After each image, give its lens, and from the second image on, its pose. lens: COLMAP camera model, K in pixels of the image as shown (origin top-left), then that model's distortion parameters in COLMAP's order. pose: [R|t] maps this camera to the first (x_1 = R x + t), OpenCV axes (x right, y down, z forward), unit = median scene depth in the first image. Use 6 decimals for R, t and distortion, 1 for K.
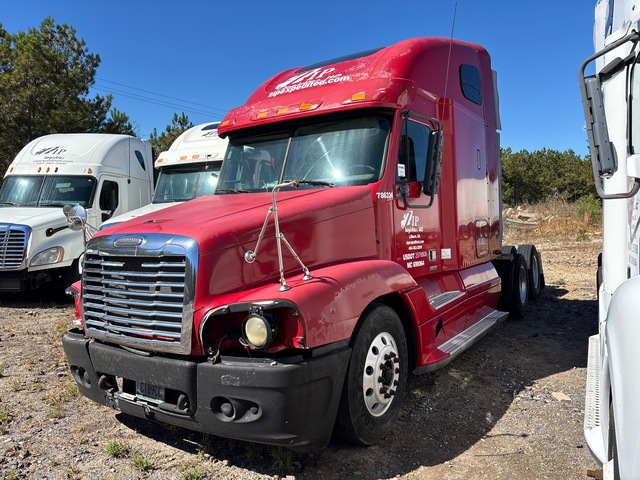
lens RADIAL K [[482.8, 0, 321.2], [0, 482.8, 244.8], [0, 0, 1]] dist [0.040242, -0.026901]
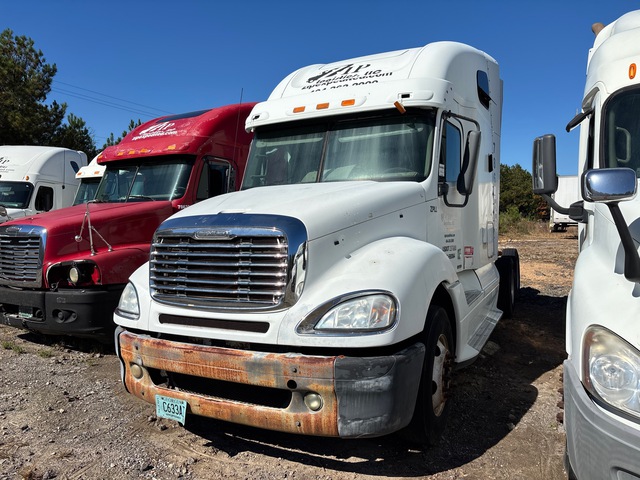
lens RADIAL K [[482.8, 0, 315.9], [0, 482.8, 246.1], [0, 0, 1]] dist [0.040242, -0.026901]
pose [[0.998493, 0.022502, 0.050053, 0.238760], [-0.022085, 0.999717, -0.008864, 0.017886], [-0.050238, 0.007746, 0.998707, -0.330765]]
